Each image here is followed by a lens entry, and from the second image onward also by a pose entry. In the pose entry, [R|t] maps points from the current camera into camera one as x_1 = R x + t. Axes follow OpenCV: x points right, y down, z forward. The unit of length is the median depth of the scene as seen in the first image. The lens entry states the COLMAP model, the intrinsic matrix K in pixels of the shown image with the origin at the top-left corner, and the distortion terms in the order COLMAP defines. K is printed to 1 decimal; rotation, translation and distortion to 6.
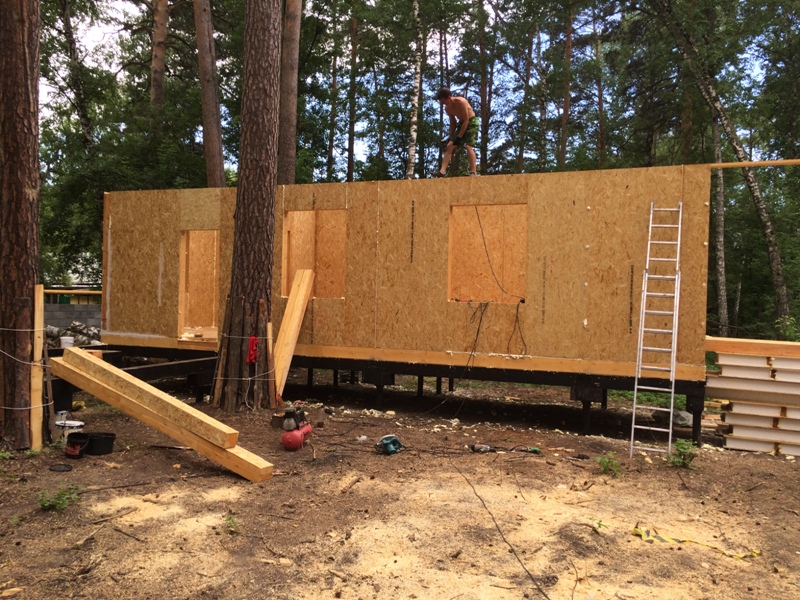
lens RADIAL K [[678.7, 0, 400.1], [0, 678.7, 303.1], [0, 0, 1]] dist [0.052728, -0.018645]
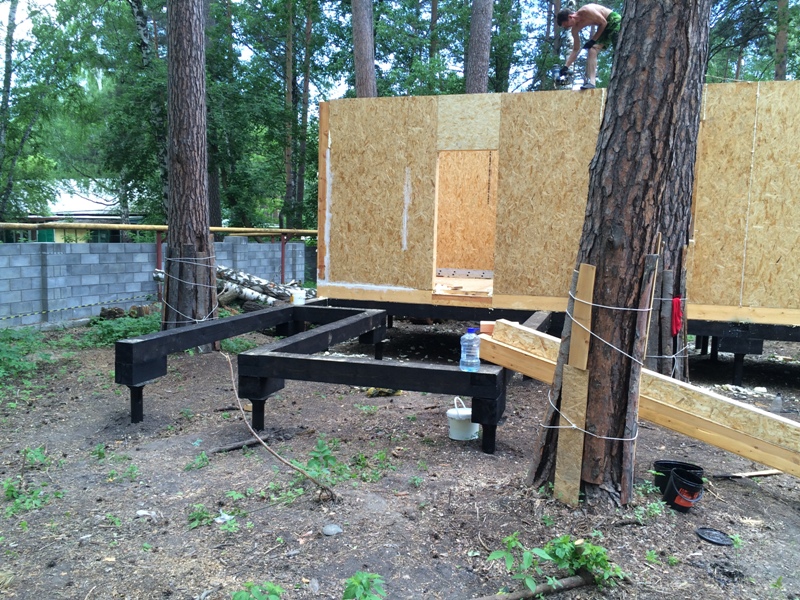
lens RADIAL K [[678.7, 0, 398.8], [0, 678.7, 299.7], [0, 0, 1]] dist [0.052728, -0.018645]
pose [[0.997686, -0.006080, 0.067717, -0.415317], [-0.000397, 0.995456, 0.095218, -0.012862], [-0.067988, -0.095024, 0.993151, 0.227237]]
